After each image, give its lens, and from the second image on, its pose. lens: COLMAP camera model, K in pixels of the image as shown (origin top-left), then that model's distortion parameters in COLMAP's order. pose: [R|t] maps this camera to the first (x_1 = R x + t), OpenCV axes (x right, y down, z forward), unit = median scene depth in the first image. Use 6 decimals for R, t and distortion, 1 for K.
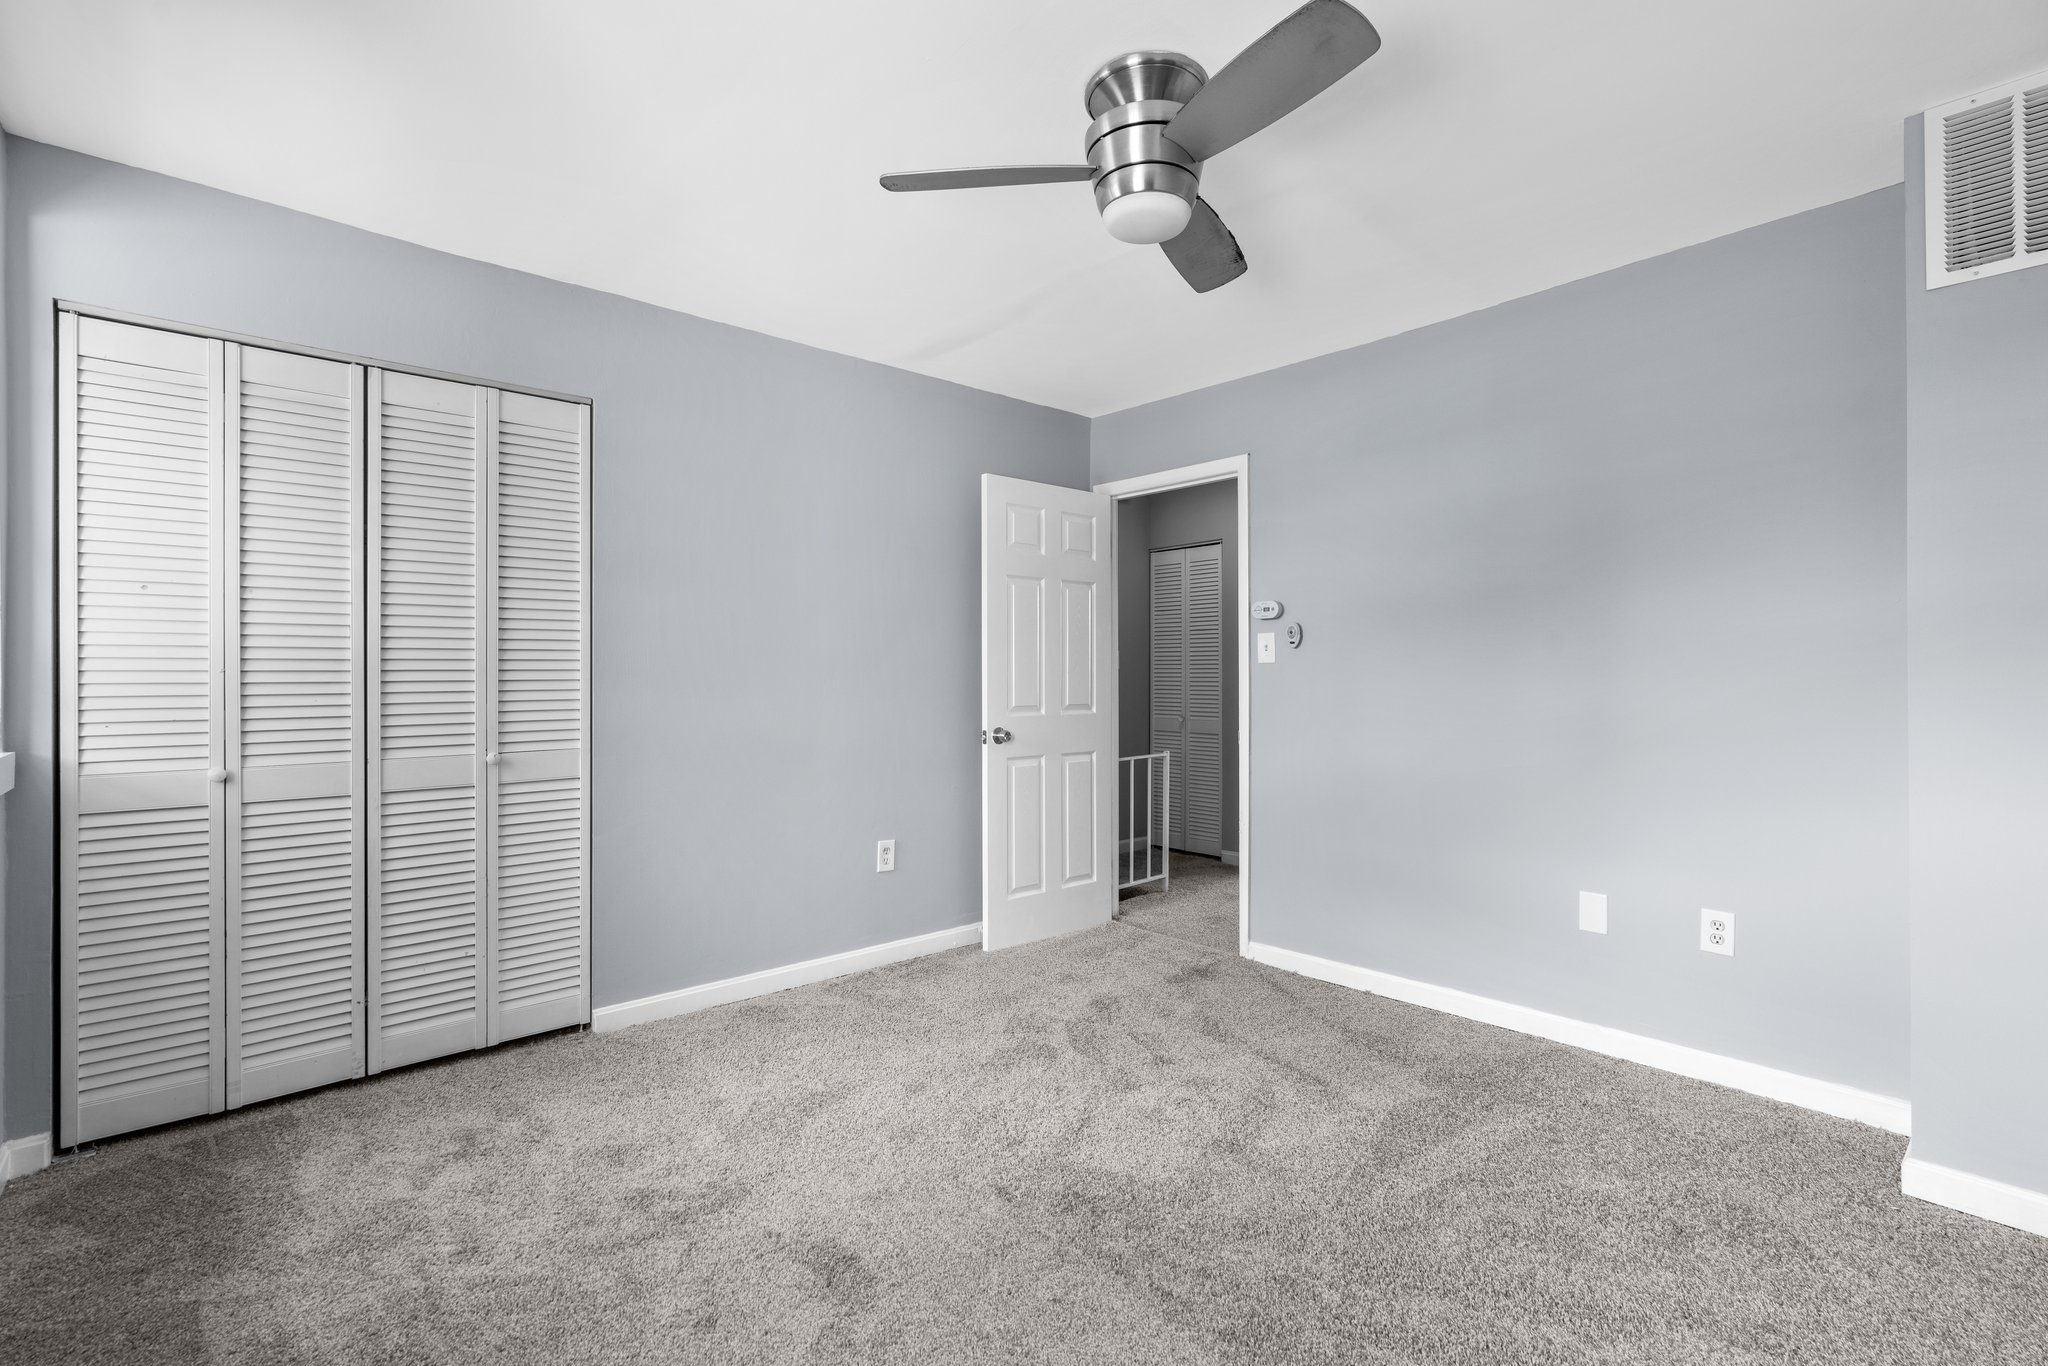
lens RADIAL K [[936.8, 0, 1029.8], [0, 936.8, 679.1], [0, 0, 1]] dist [-0.011070, 0.006091]
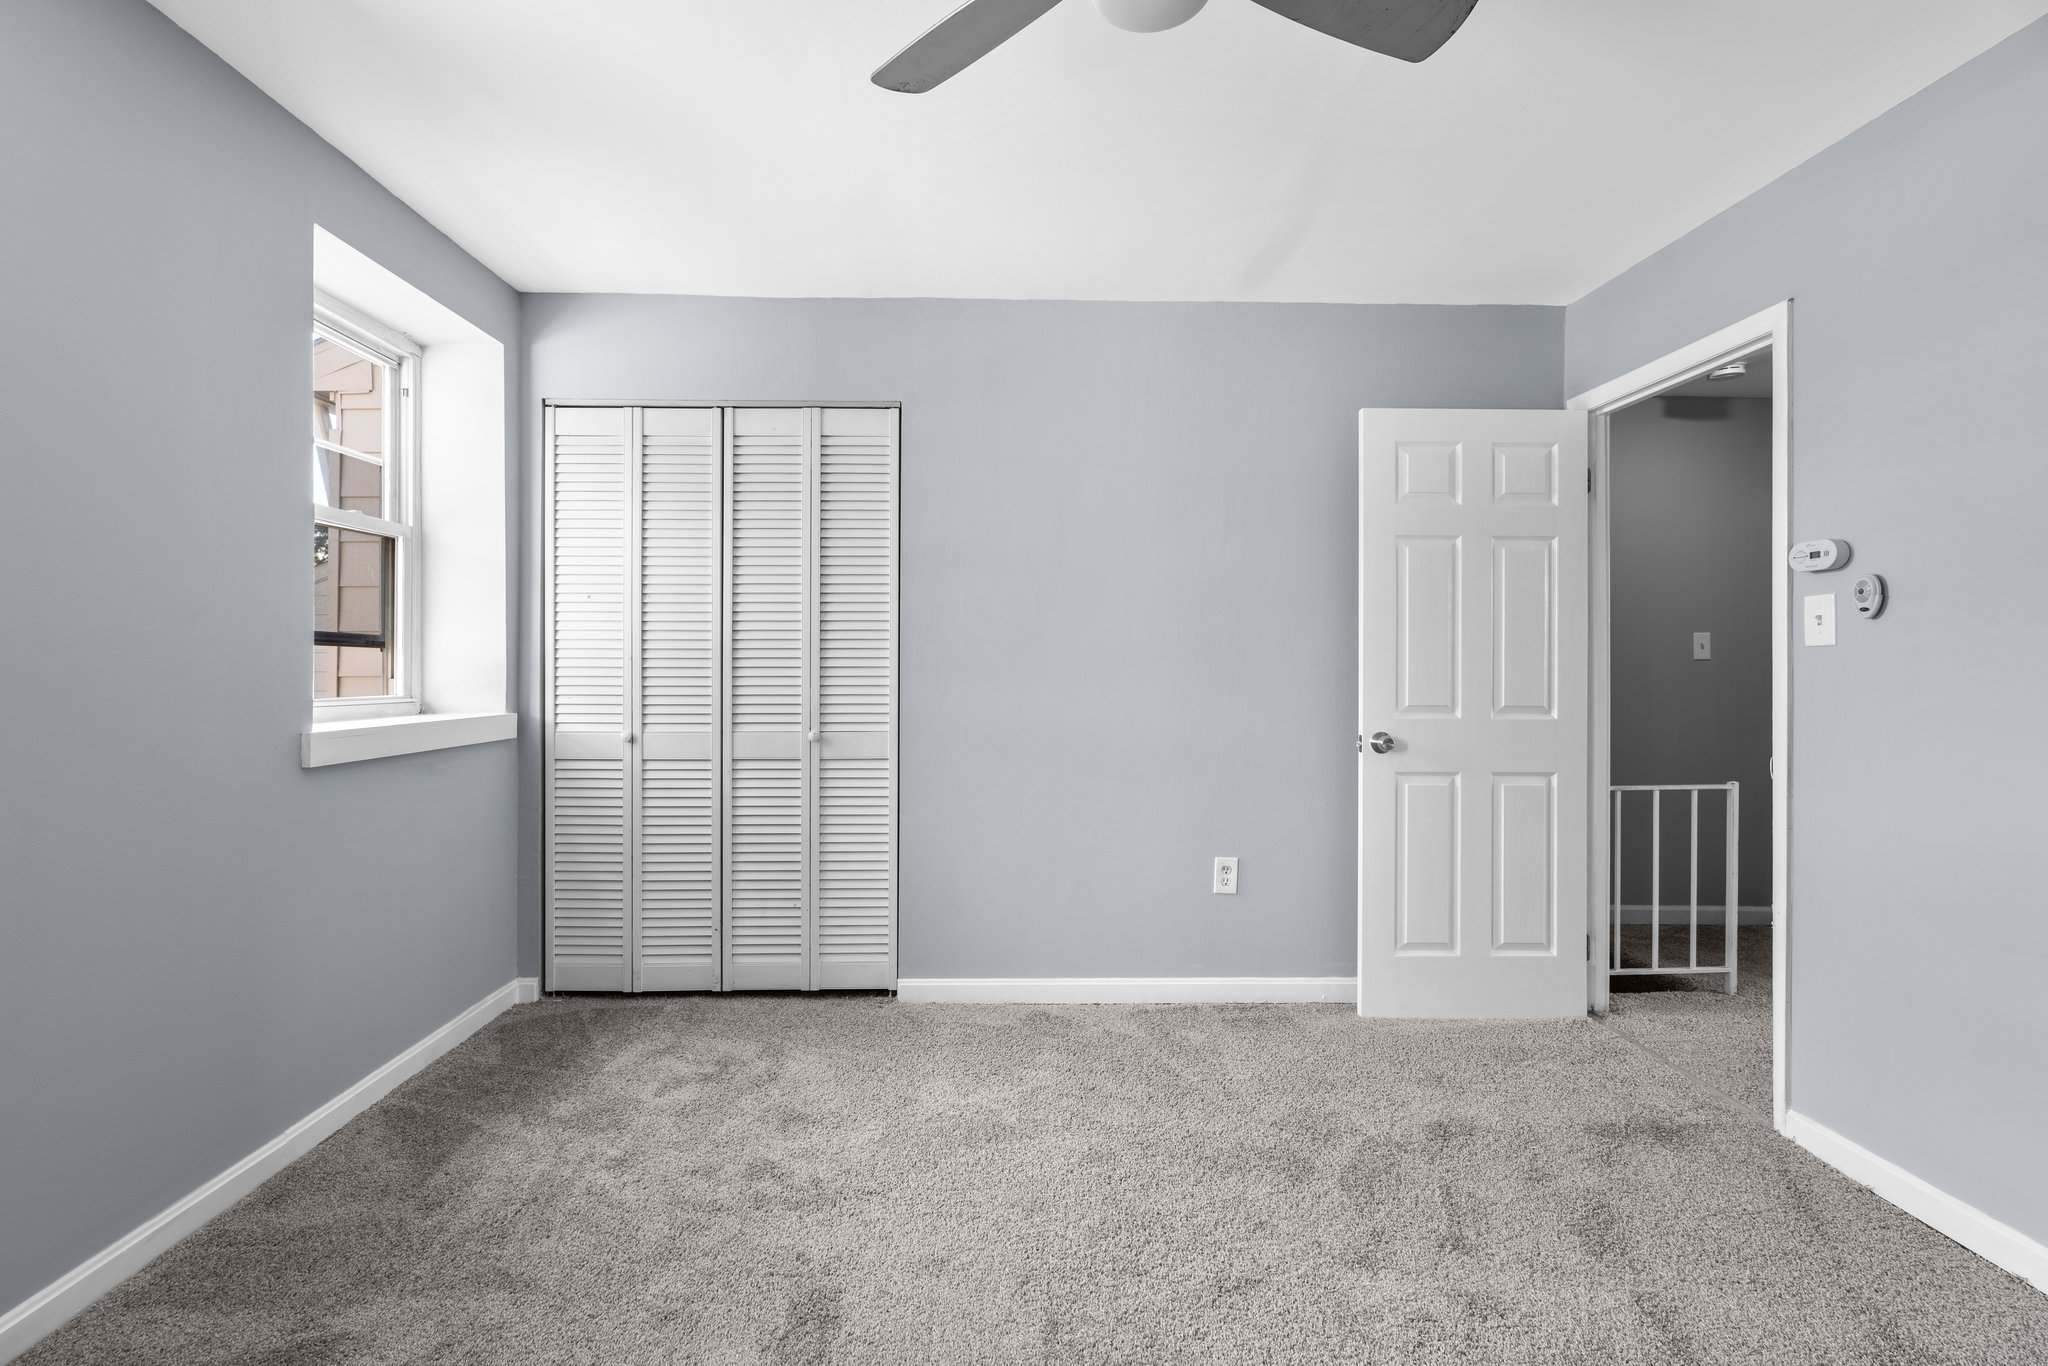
lens RADIAL K [[936.8, 0, 993.6], [0, 936.8, 671.7], [0, 0, 1]] dist [-0.011070, 0.006091]
pose [[0.754816, 0.007612, -0.655893, 0.308913], [-0.007945, 0.999965, 0.002461, 0.002452], [0.655889, 0.003354, 0.754850, 0.270105]]
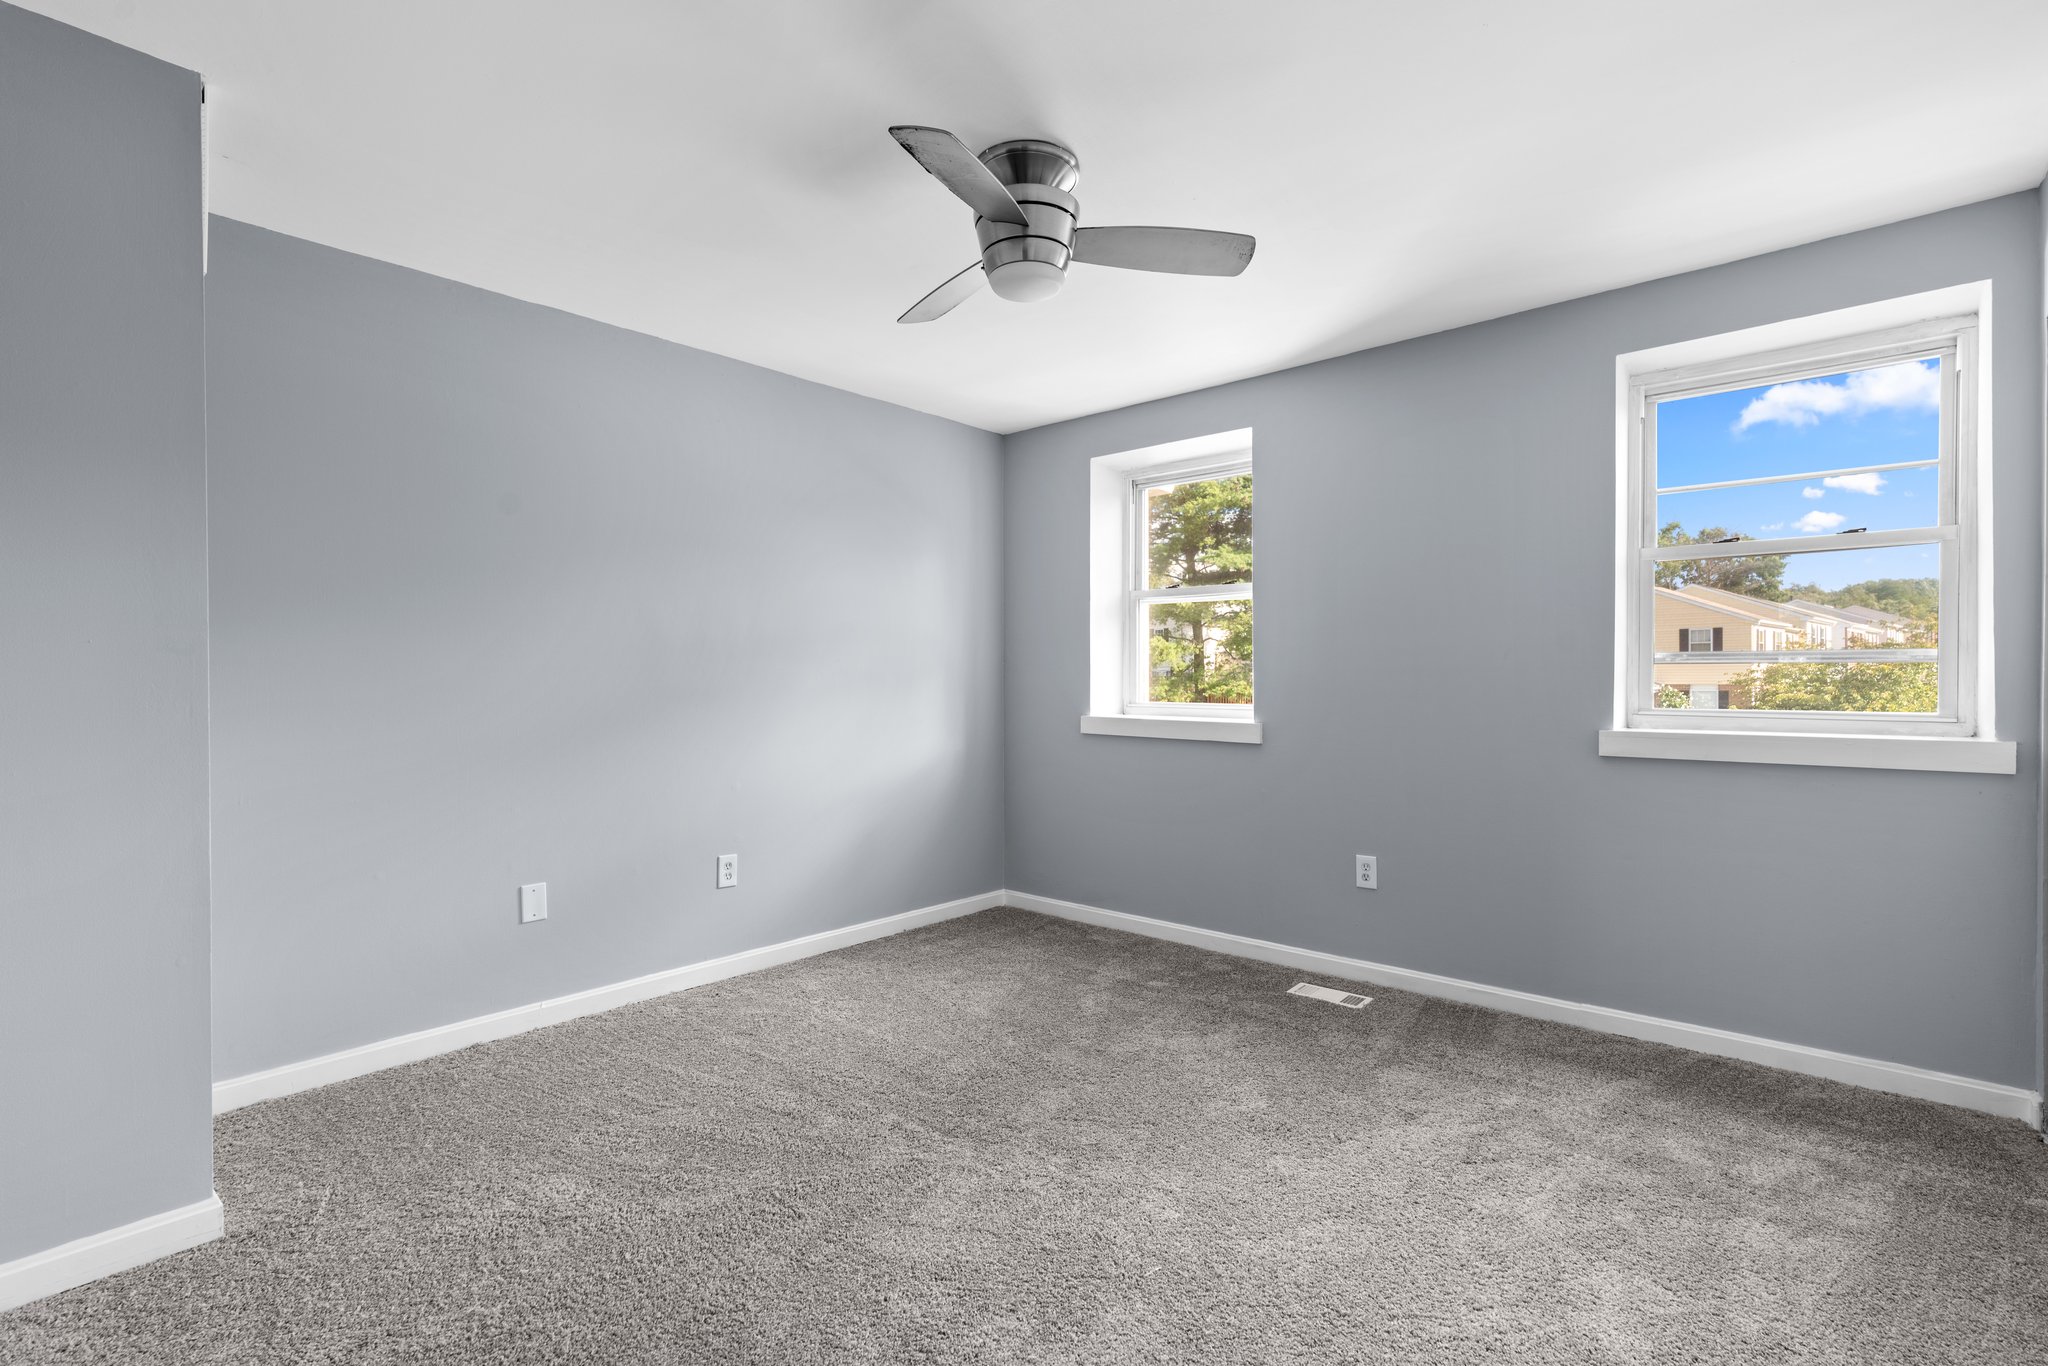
lens RADIAL K [[936.8, 0, 1020.7], [0, 936.8, 679.0], [0, 0, 1]] dist [-0.011070, 0.006091]
pose [[-0.993437, 0.001815, -0.114370, 0.169137], [0.001084, 0.999979, 0.006457, -0.004726], [0.114379, 0.006290, -0.993417, 1.394682]]
